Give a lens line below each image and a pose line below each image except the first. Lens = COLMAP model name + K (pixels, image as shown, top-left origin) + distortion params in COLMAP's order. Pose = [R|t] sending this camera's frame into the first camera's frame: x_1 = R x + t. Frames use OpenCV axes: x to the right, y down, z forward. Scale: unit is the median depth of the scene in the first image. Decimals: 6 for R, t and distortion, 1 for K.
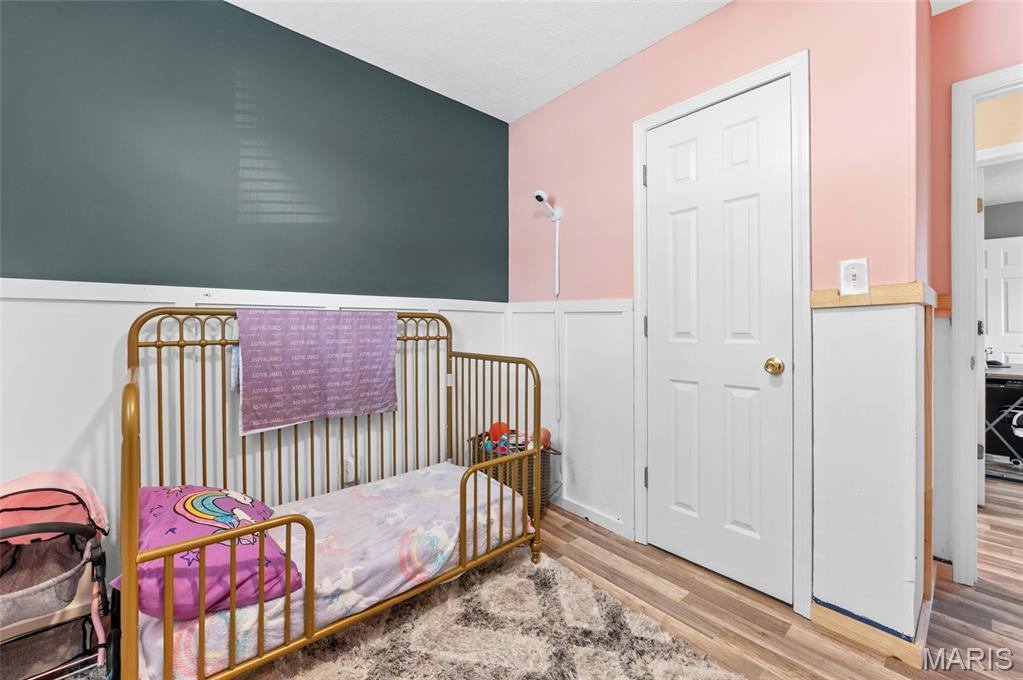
lens RADIAL K [[411.0, 0, 513.5], [0, 411.0, 325.8], [0, 0, 1]] dist [-0.001961, 0.000052]
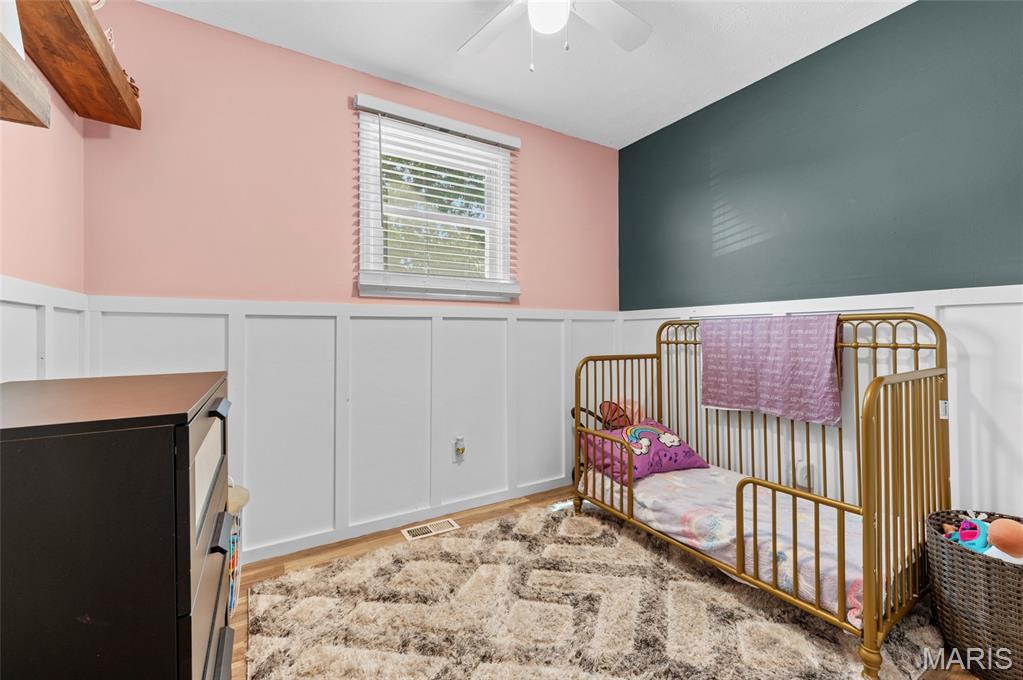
lens RADIAL K [[418.9, 0, 514.9], [0, 418.9, 337.1], [0, 0, 1]] dist [0.002504, 0.000127]
pose [[-0.158788, 0.011265, -0.987248, 0.837000], [0.007144, 0.999922, 0.010260, 0.000173], [0.987287, -0.005424, -0.158856, 0.544183]]
